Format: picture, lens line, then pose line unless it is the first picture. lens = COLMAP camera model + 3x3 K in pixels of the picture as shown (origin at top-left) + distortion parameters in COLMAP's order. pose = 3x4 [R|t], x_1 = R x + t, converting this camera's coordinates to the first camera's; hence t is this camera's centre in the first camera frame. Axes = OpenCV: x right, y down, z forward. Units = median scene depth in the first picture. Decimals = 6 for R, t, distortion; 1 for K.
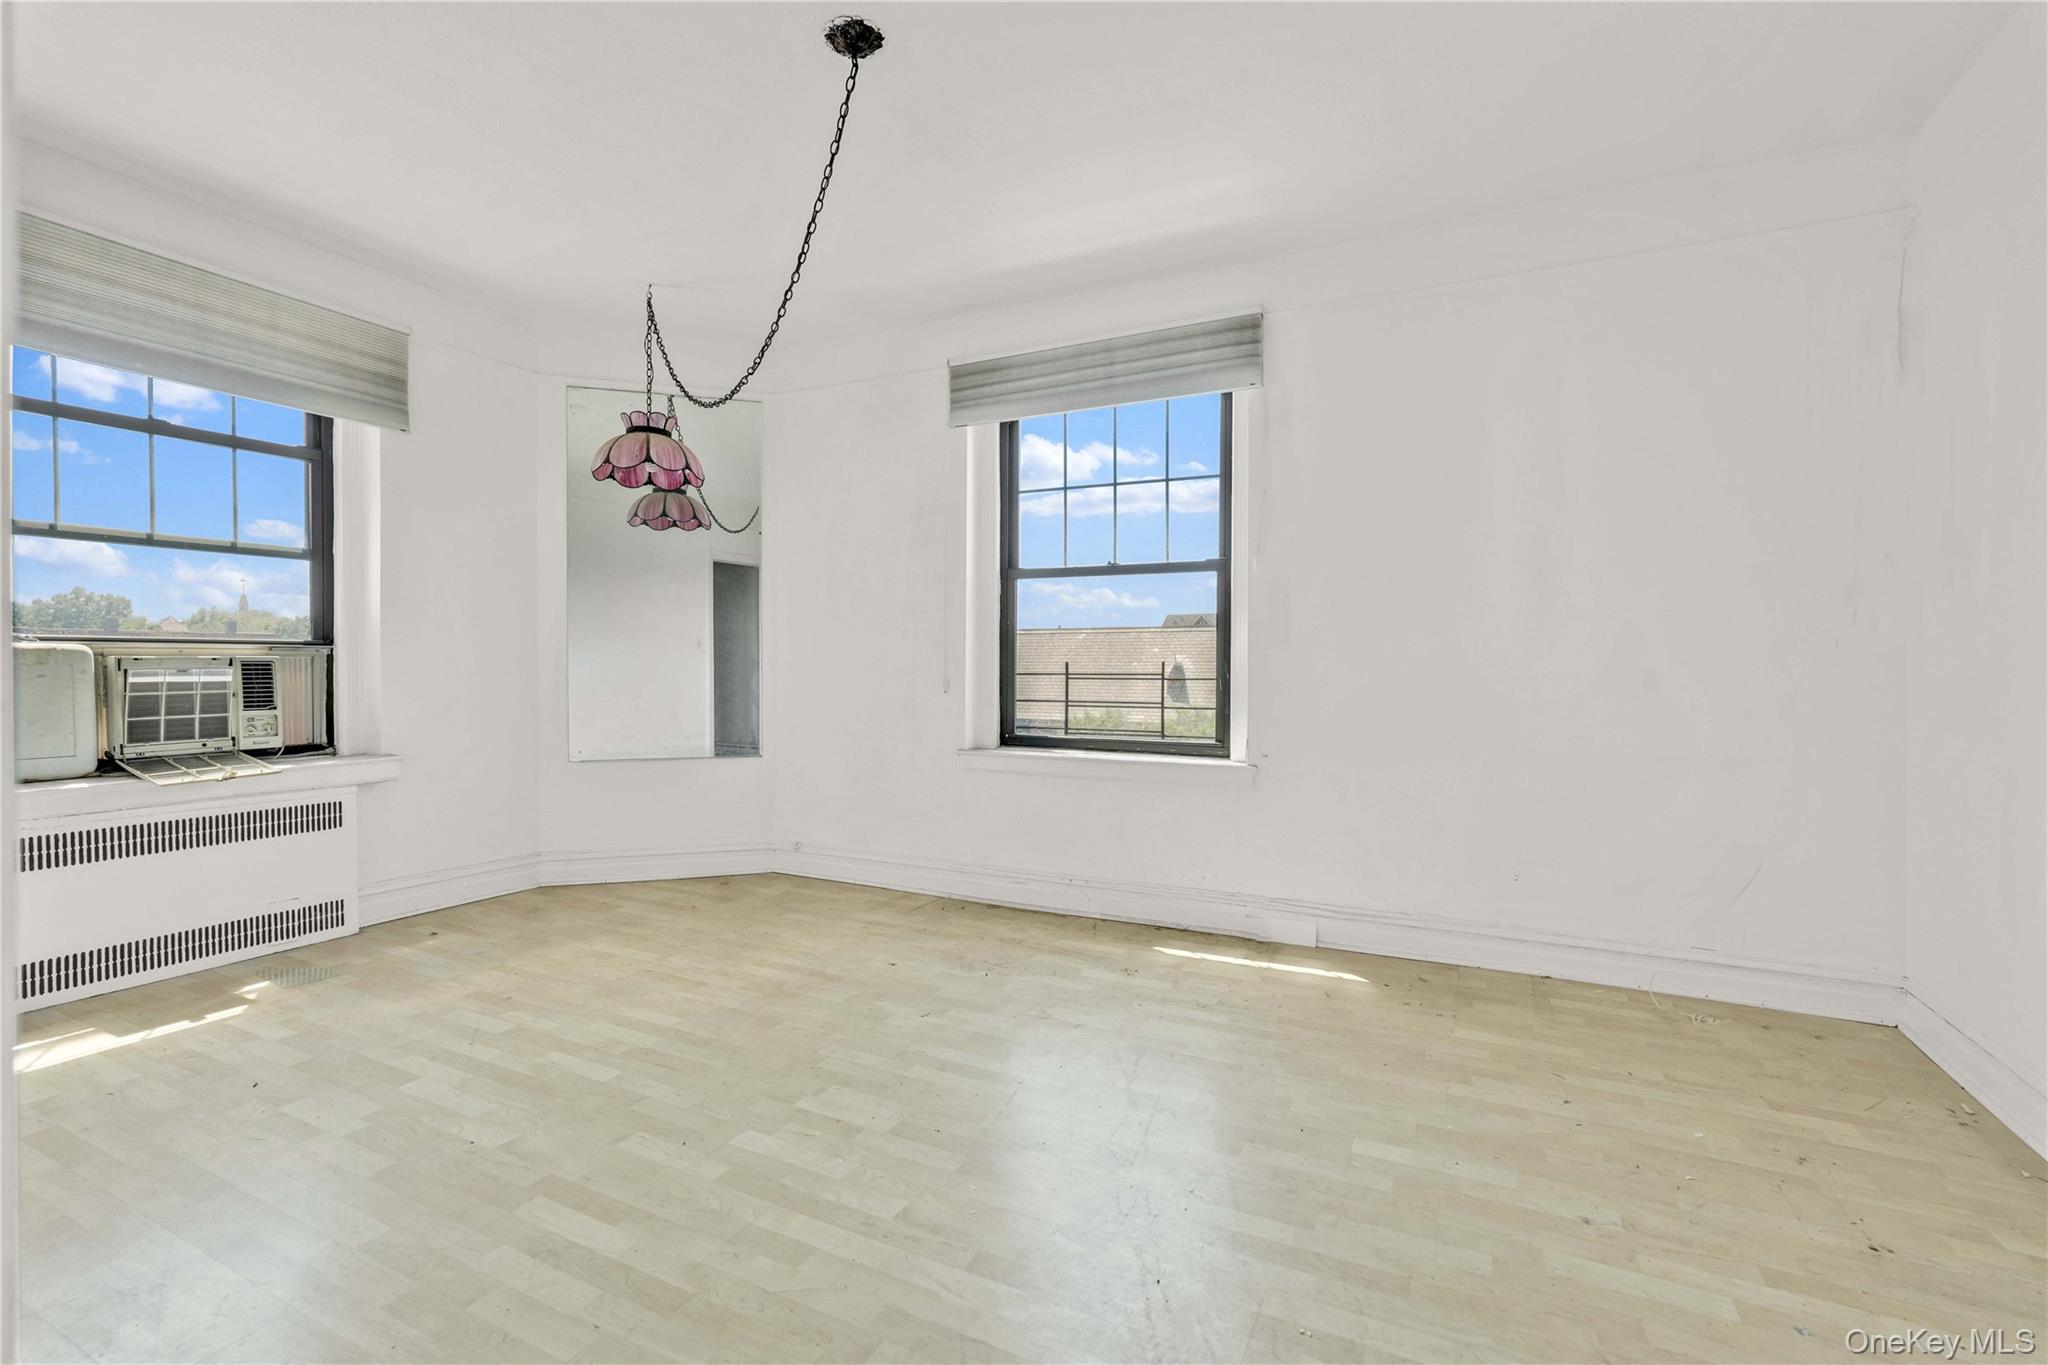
lens RADIAL K [[898.8, 0, 1021.8], [0, 898.8, 685.3], [0, 0, 1]] dist [-0.019900, 0.009636]
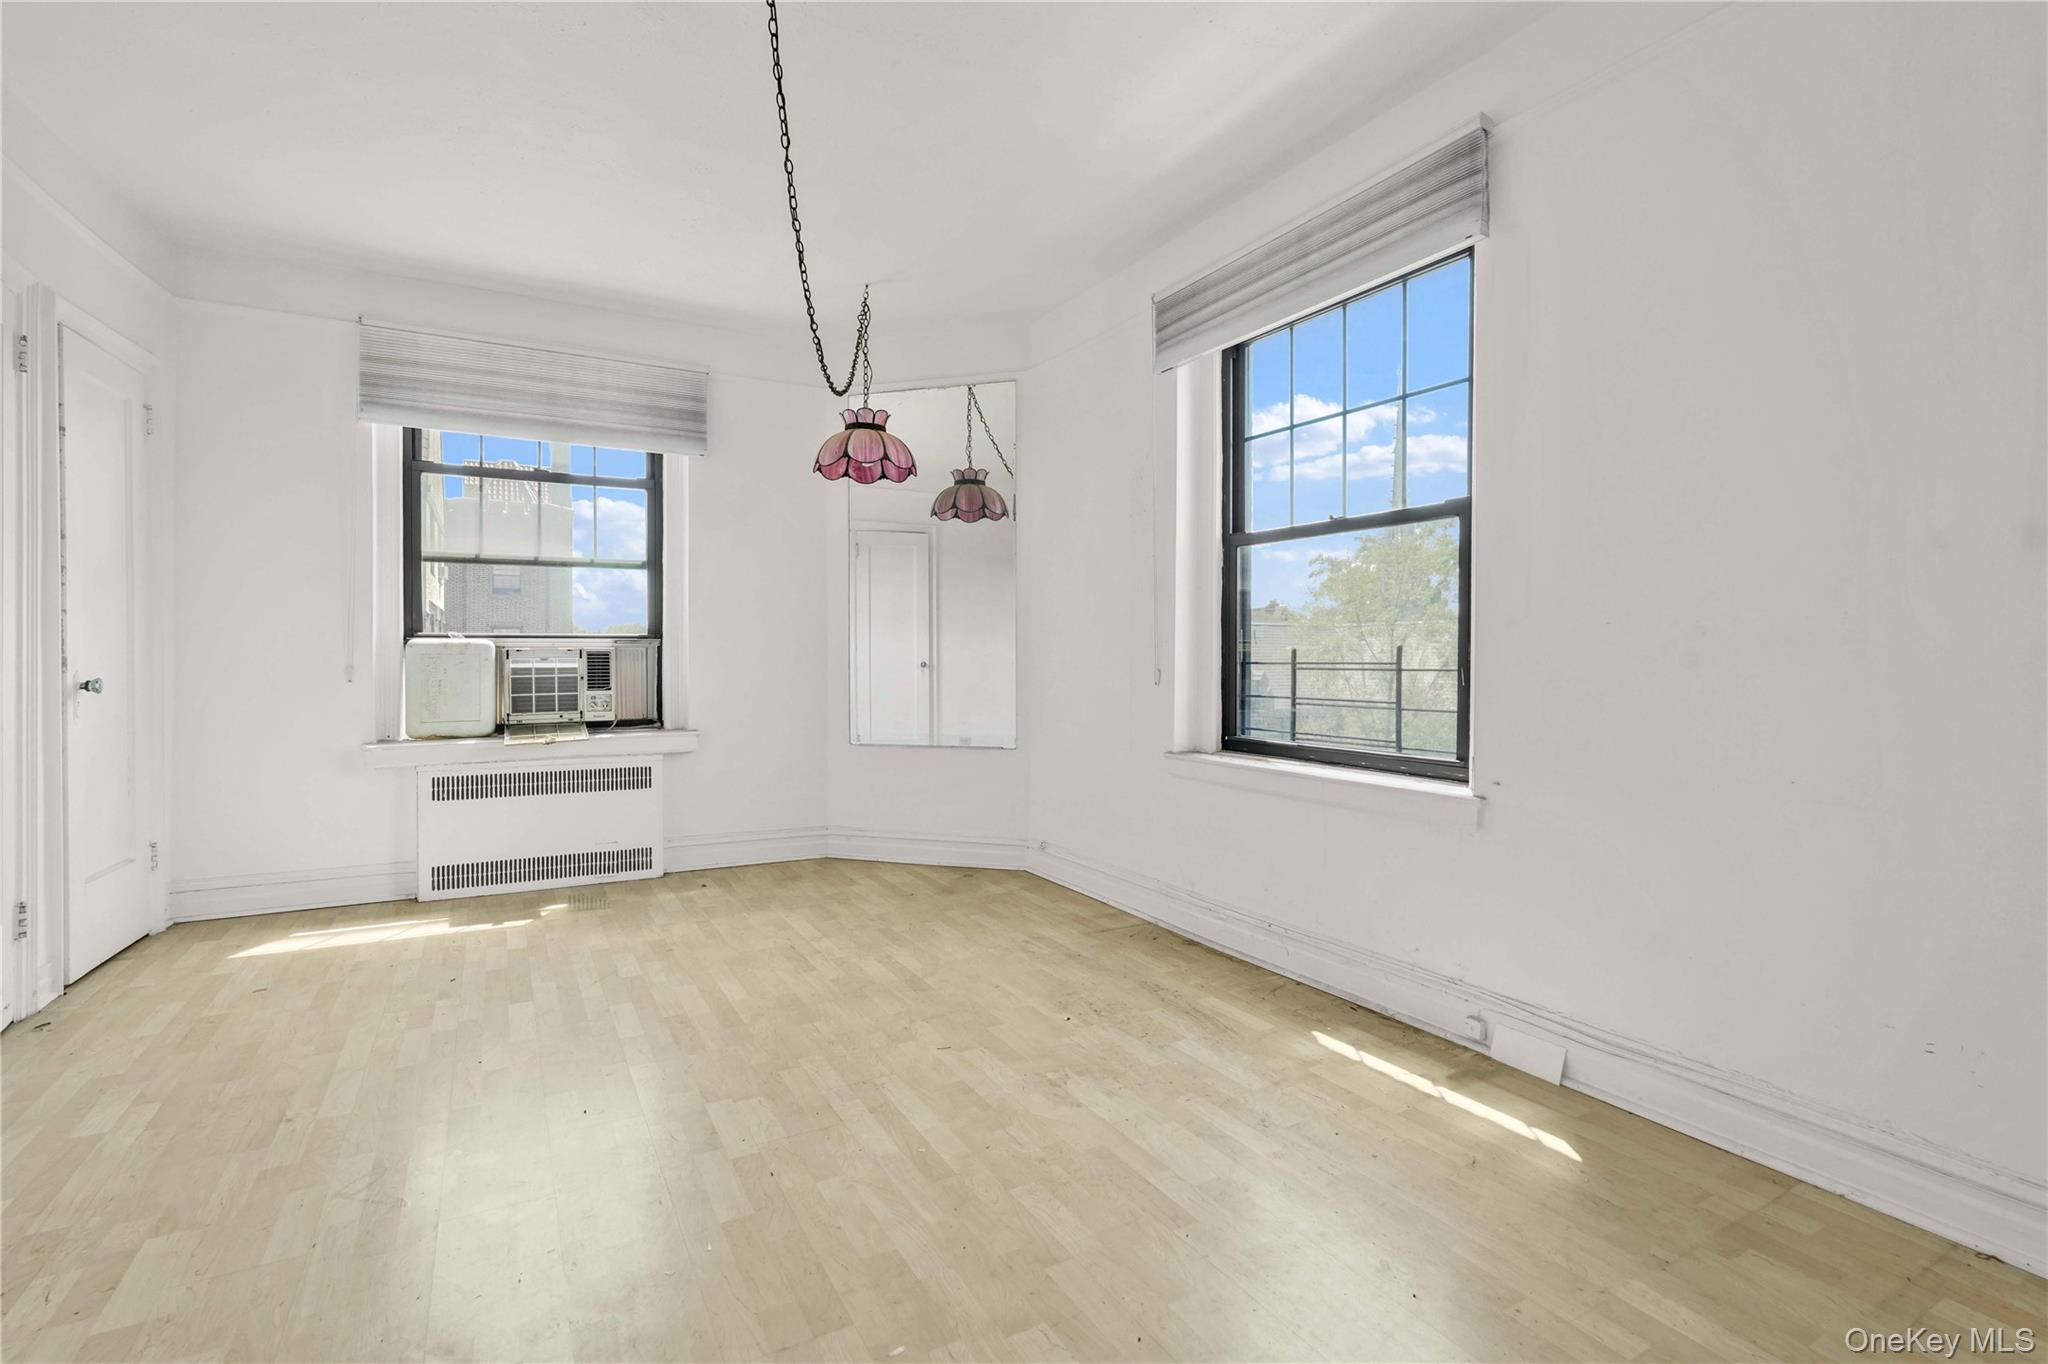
lens RADIAL K [[943.6, 0, 1028.3], [0, 943.6, 678.5], [0, 0, 1]] dist [-0.023882, 0.011541]
pose [[0.829479, 0.009905, -0.558451, 0.382556], [-0.009622, 0.999948, 0.003444, 0.000388], [0.558456, 0.002517, 0.829531, 0.225456]]
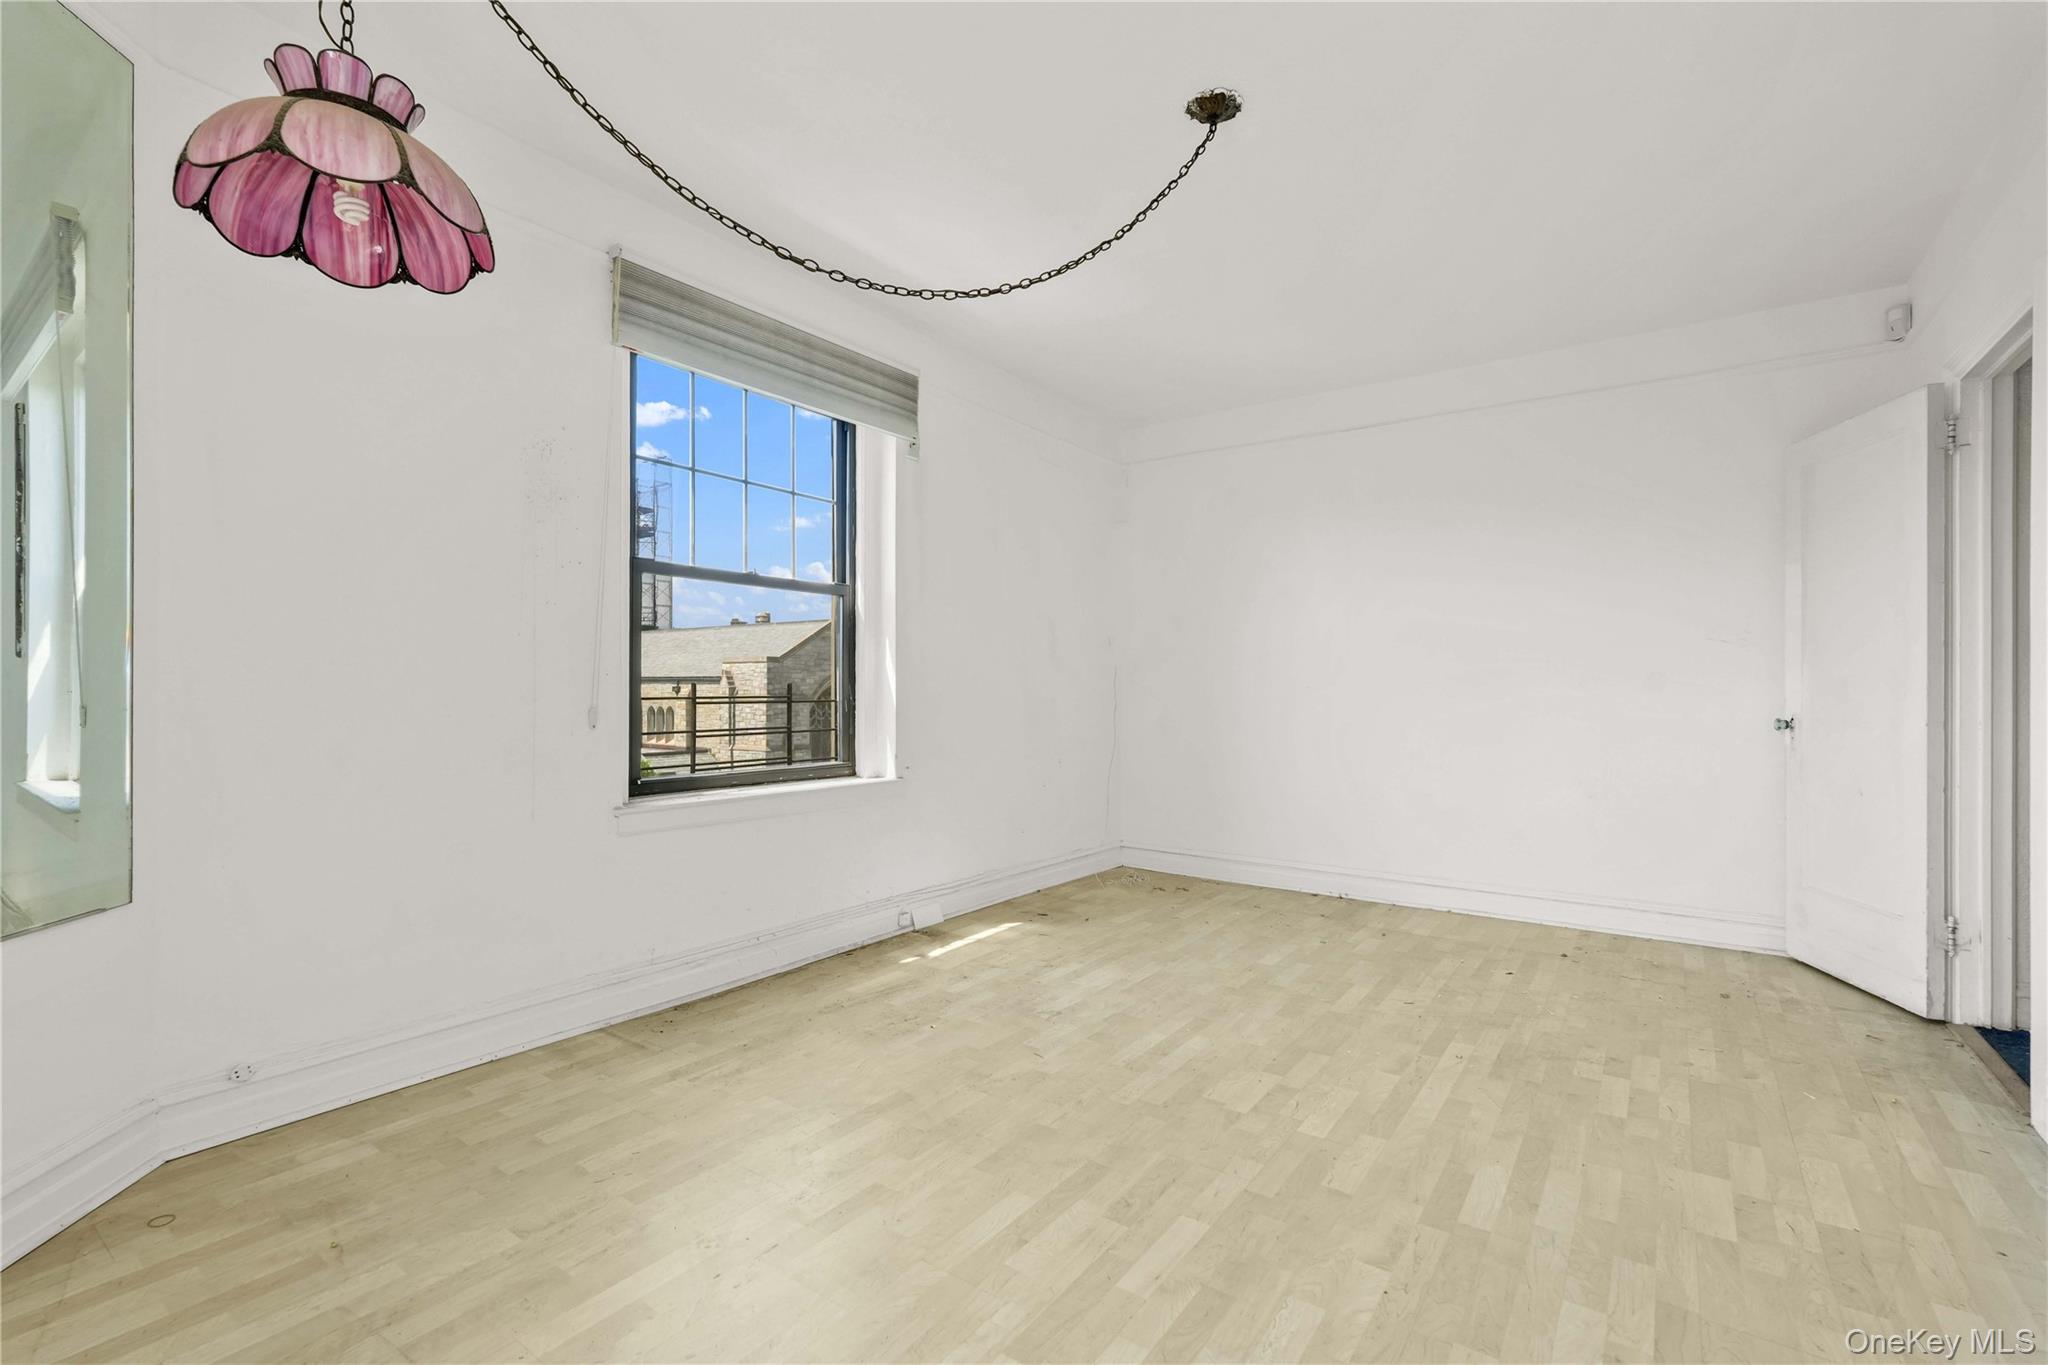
lens RADIAL K [[911.6, 0, 1014.0], [0, 911.6, 701.0], [0, 0, 1]] dist [-0.014796, 0.008258]
pose [[0.166598, -0.016602, 0.985885, -0.857613], [0.017085, 0.999757, 0.013949, -0.019694], [-0.985877, 0.014520, 0.166841, 0.693809]]
